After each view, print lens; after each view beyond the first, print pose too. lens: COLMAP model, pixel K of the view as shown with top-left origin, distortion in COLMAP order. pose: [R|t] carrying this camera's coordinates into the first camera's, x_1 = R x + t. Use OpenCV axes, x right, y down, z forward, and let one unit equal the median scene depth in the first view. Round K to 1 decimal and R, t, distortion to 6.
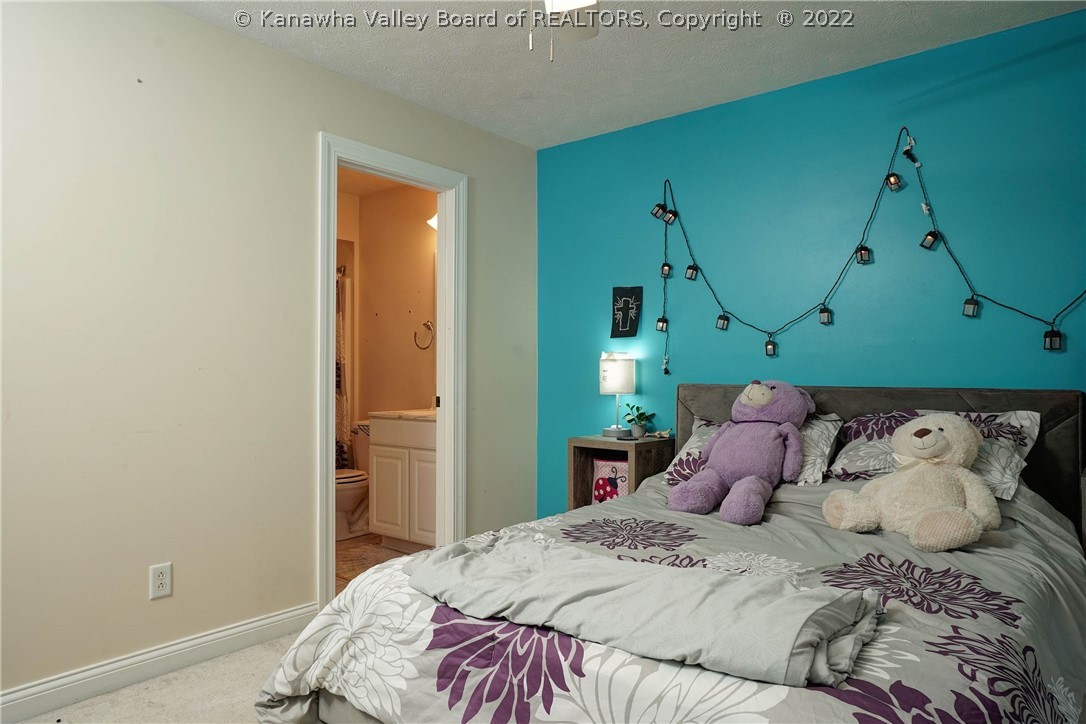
lens RADIAL K [[717.5, 0, 543.8], [0, 717.5, 360.3], [0, 0, 1]] dist [0.012561, 0.001064]
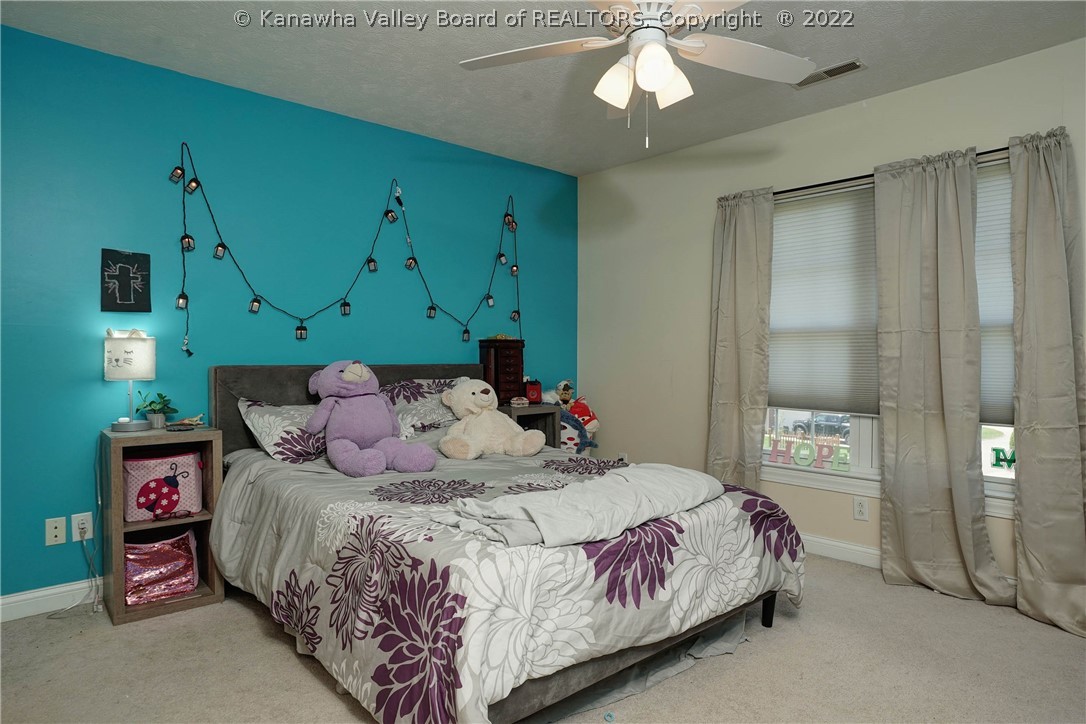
lens RADIAL K [[650.3, 0, 543.5], [0, 650.3, 362.7], [0, 0, 1]] dist [-0.050131, -0.000671]
pose [[0.133440, -0.010883, 0.990997, -0.640935], [-0.015019, 0.999803, 0.013002, 0.011591], [-0.990943, -0.016619, 0.133250, 0.486409]]
